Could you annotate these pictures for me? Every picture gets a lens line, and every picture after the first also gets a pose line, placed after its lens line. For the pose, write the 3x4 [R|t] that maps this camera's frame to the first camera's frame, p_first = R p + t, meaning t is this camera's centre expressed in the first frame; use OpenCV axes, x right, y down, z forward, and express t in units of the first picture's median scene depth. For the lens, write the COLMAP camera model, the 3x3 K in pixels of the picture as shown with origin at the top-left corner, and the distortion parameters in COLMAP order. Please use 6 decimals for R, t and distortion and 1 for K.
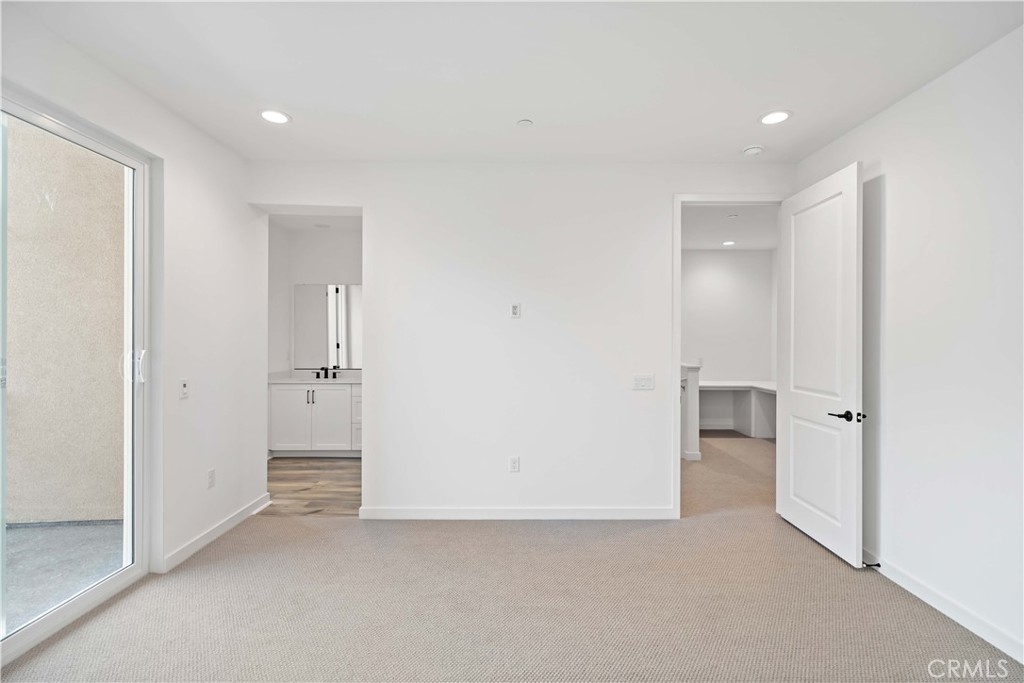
lens RADIAL K [[463.8, 0, 512.2], [0, 463.8, 343.8], [0, 0, 1]] dist [0.002479, -0.001433]
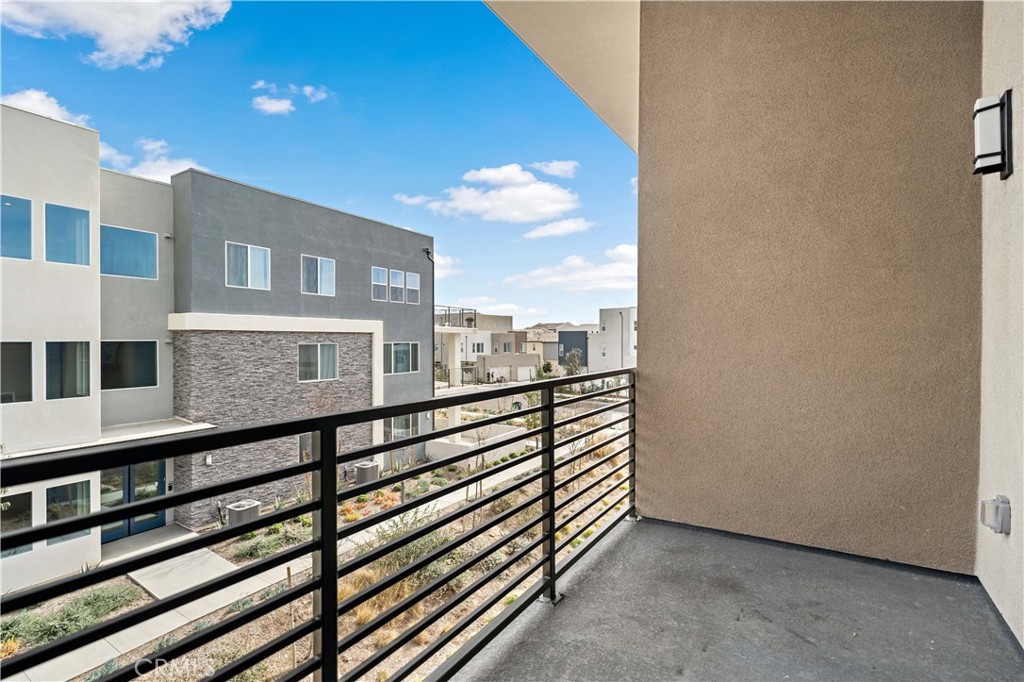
lens RADIAL K [[463.8, 0, 511.9], [0, 463.8, 339.1], [0, 0, 1]] dist [0.002479, -0.001433]
pose [[0.832569, -0.003170, -0.553912, -0.799845], [0.002906, 0.999995, -0.001355, 0.036677], [0.553913, -0.000481, 0.832574, 0.093772]]
